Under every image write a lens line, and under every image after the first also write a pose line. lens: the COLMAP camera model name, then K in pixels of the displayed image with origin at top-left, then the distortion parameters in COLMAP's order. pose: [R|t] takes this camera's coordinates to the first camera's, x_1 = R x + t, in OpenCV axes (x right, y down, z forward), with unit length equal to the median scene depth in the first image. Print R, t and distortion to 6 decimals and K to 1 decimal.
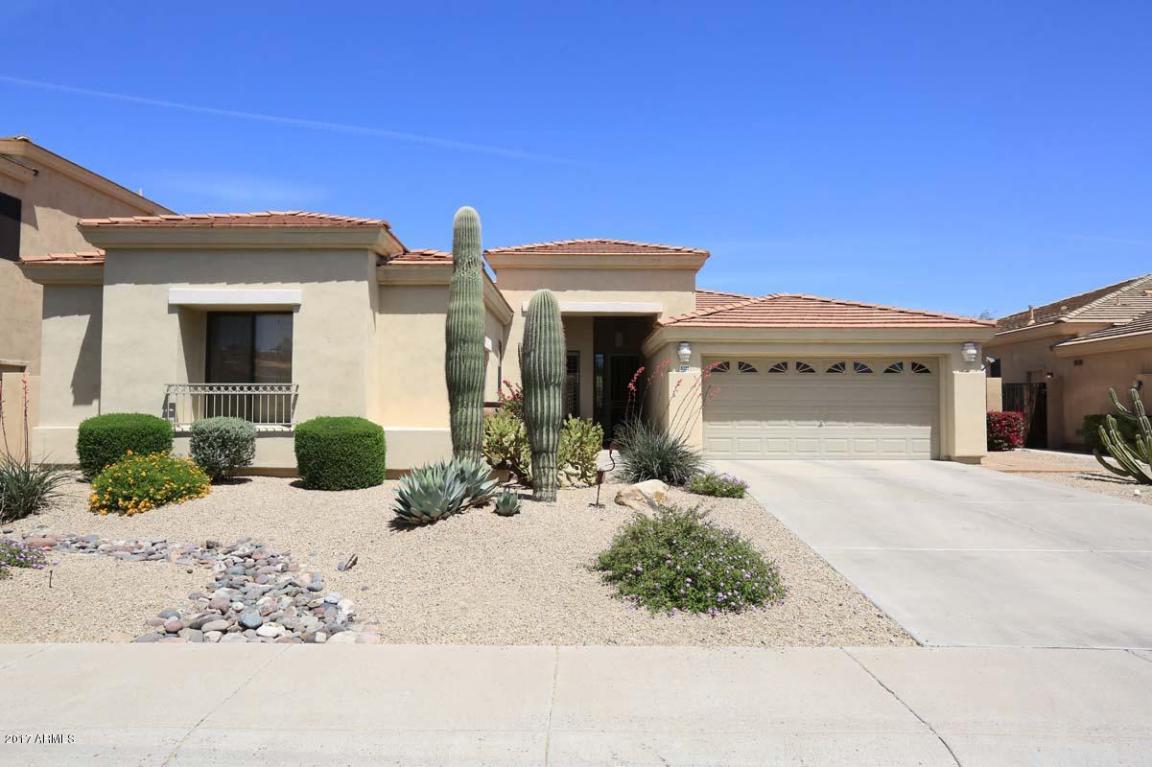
lens RADIAL K [[748.6, 0, 577.9], [0, 748.6, 385.5], [0, 0, 1]] dist [-0.001833, -0.000387]
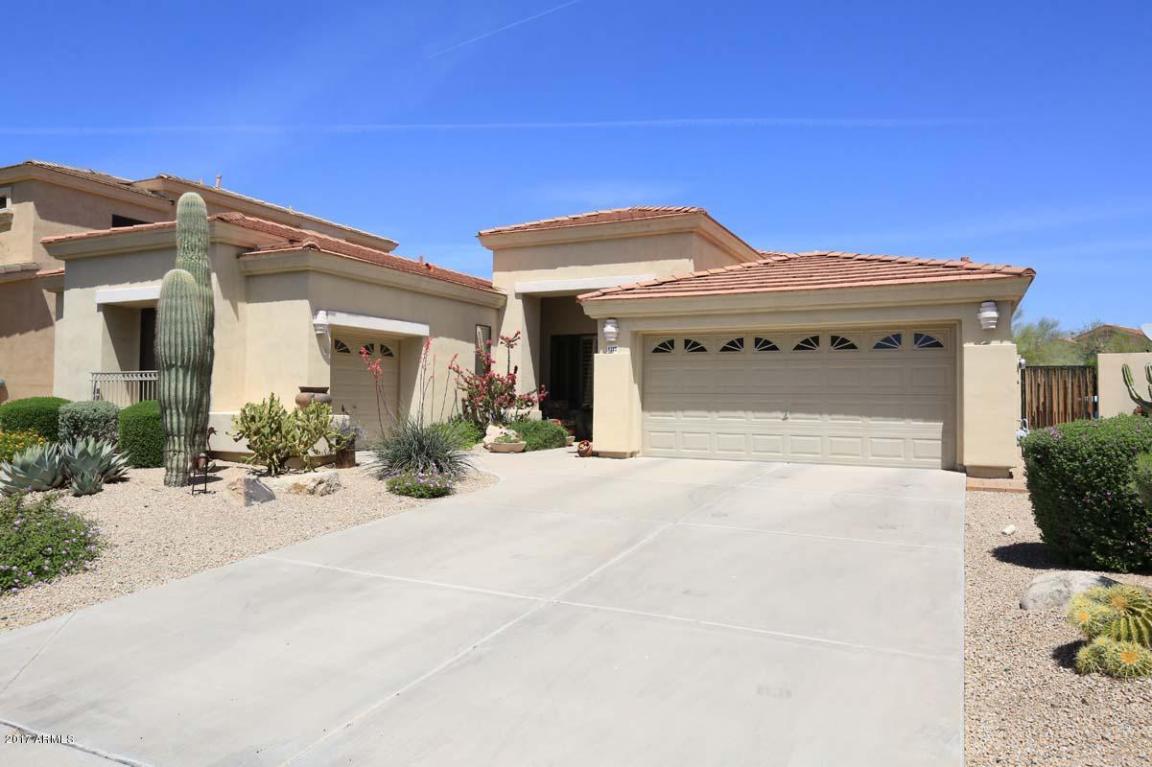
lens RADIAL K [[773.4, 0, 576.0], [0, 773.4, 383.5], [0, 0, 1]] dist [0.005209, 0.002485]
pose [[0.893661, -0.004158, -0.448723, 0.491475], [0.007834, 0.999949, 0.006337, 0.010453], [0.448674, -0.009179, 0.893648, 0.185277]]
